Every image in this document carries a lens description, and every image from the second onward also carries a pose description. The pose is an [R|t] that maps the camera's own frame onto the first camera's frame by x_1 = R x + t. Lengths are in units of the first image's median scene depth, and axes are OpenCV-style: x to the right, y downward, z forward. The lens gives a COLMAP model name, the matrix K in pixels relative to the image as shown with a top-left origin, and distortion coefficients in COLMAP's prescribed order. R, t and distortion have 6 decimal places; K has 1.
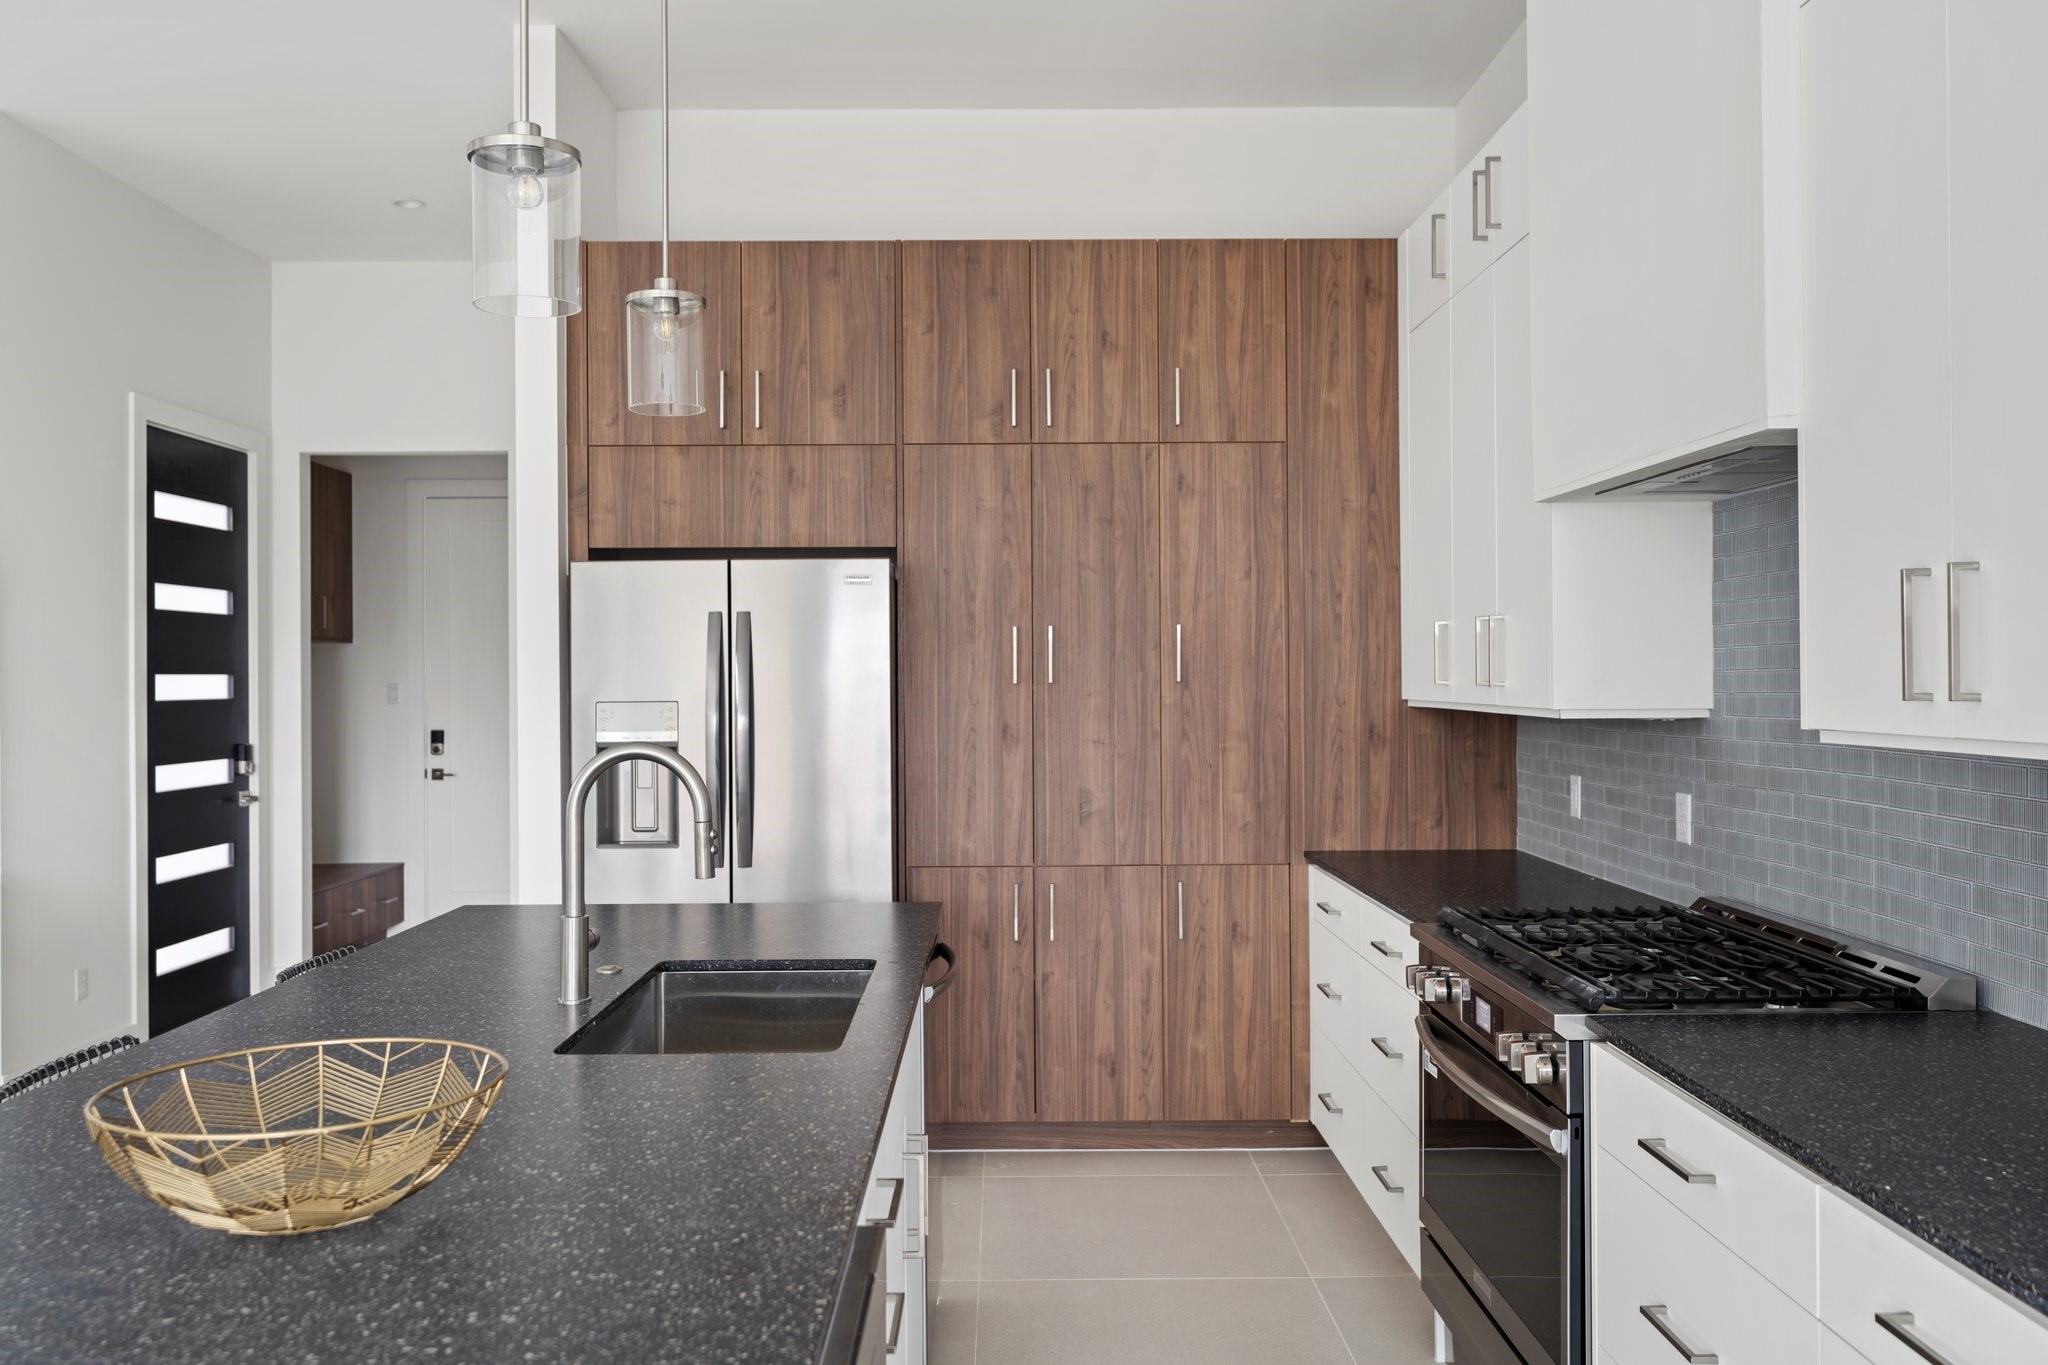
lens RADIAL K [[1621.2, 0, 1027.1], [0, 1621.2, 679.3], [0, 0, 1]] dist [0.004021, -0.001430]
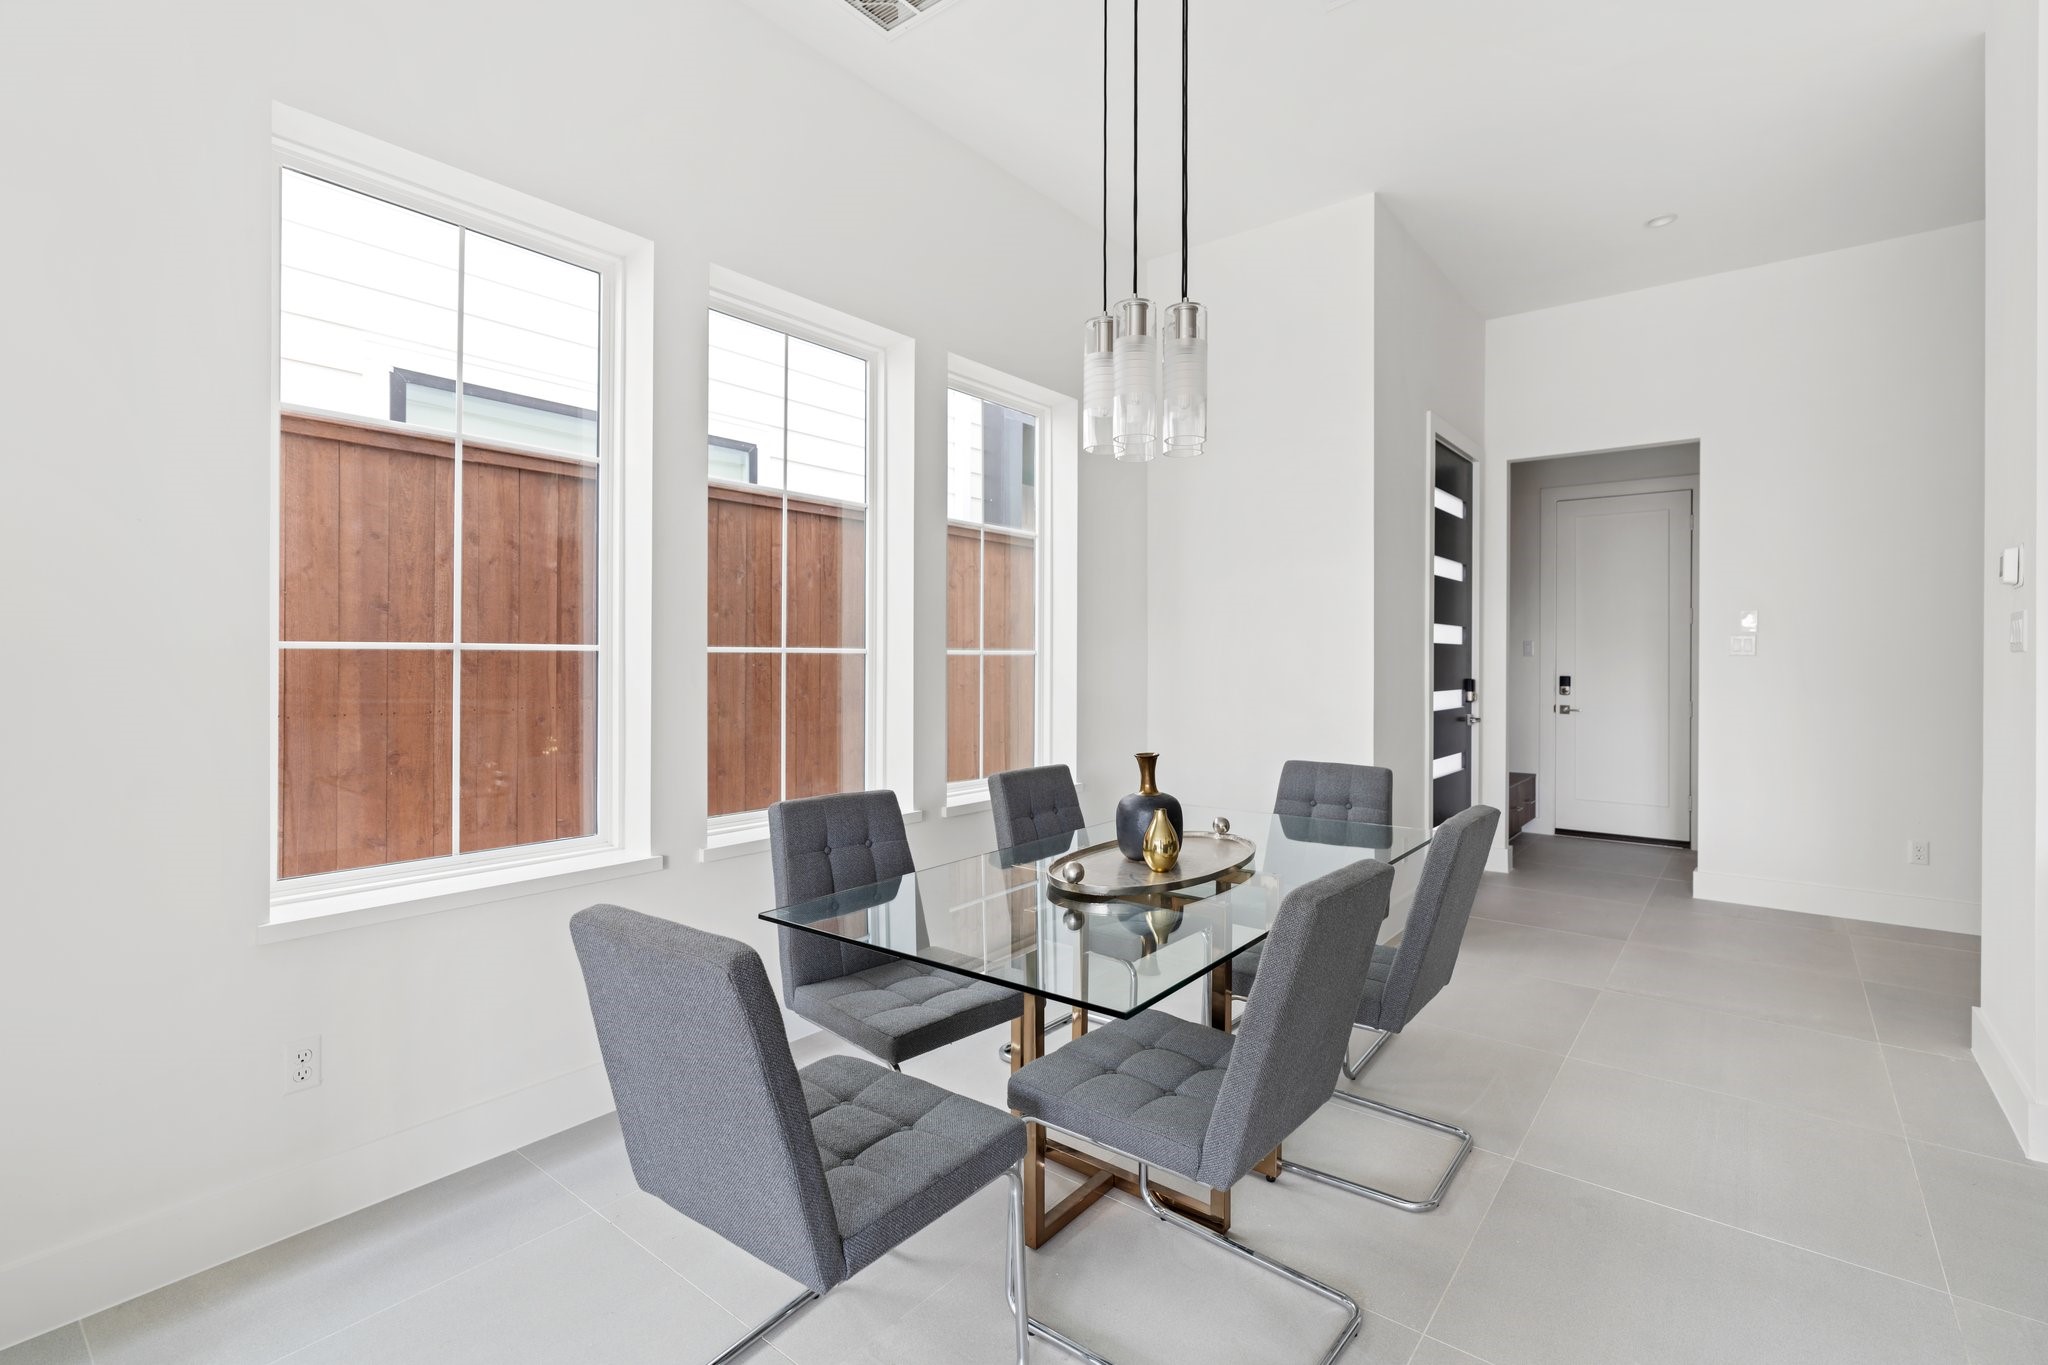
lens RADIAL K [[921.1, 0, 1036.9], [0, 921.1, 660.5], [0, 0, 1]] dist [-0.003440, 0.004114]
pose [[0.773936, 0.011950, -0.633151, -0.407205], [-0.011233, 0.999924, 0.005142, 0.035890], [0.633164, 0.003132, 0.774011, 0.266949]]
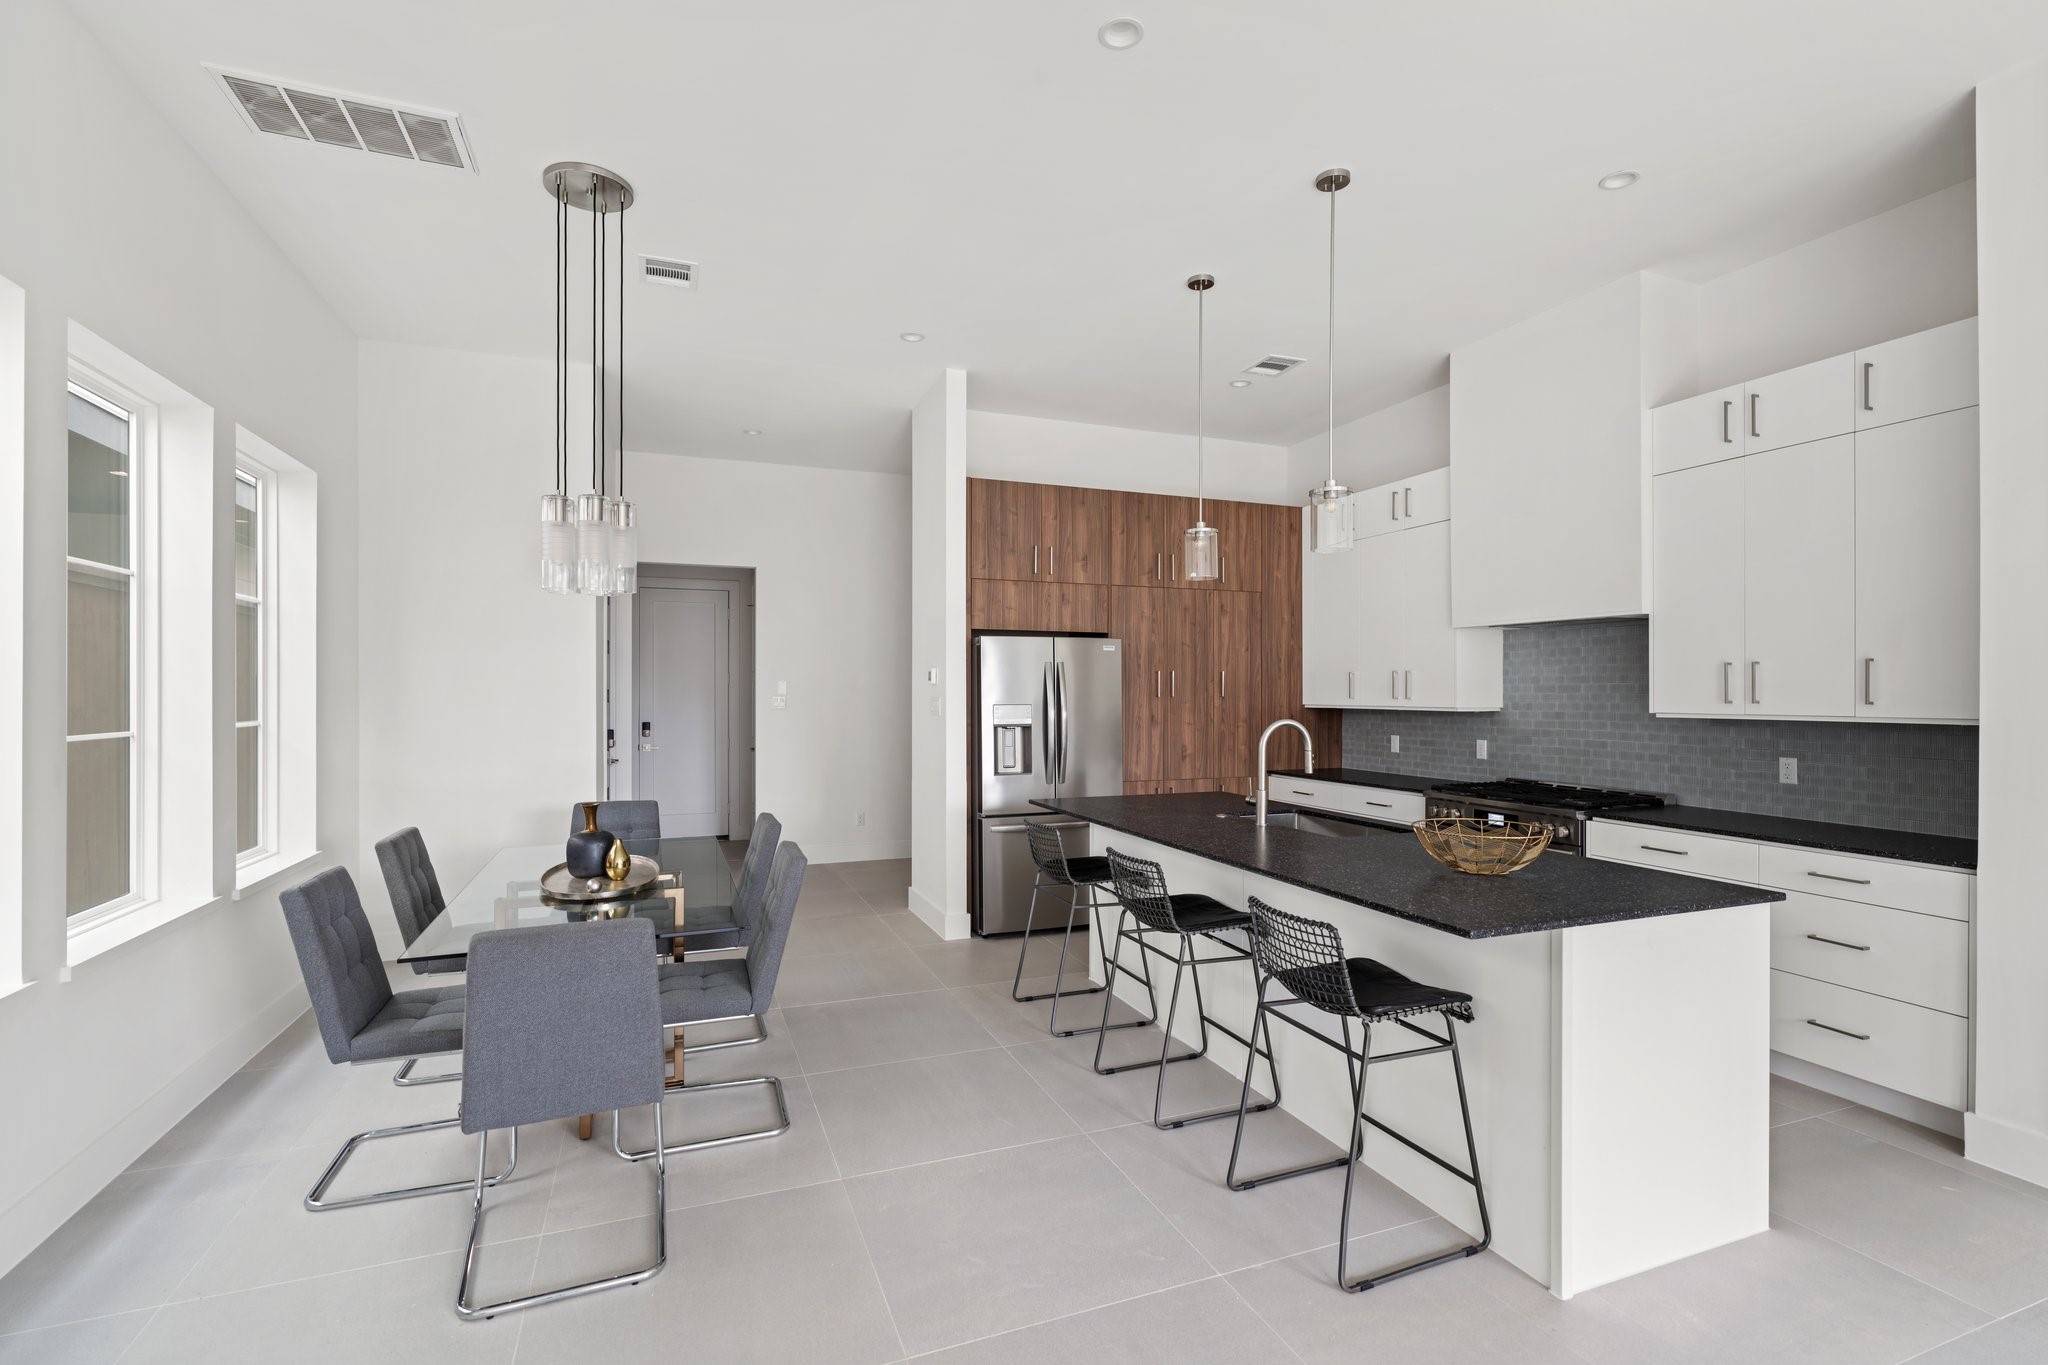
lens RADIAL K [[921.1, 0, 1024.7], [0, 921.1, 690.6], [0, 0, 1]] dist [-0.003440, 0.004114]
pose [[0.935284, 0.007548, 0.353816, -0.613098], [-0.005671, 0.999964, -0.006340, 0.003077], [-0.353851, 0.003923, 0.935293, -0.098331]]
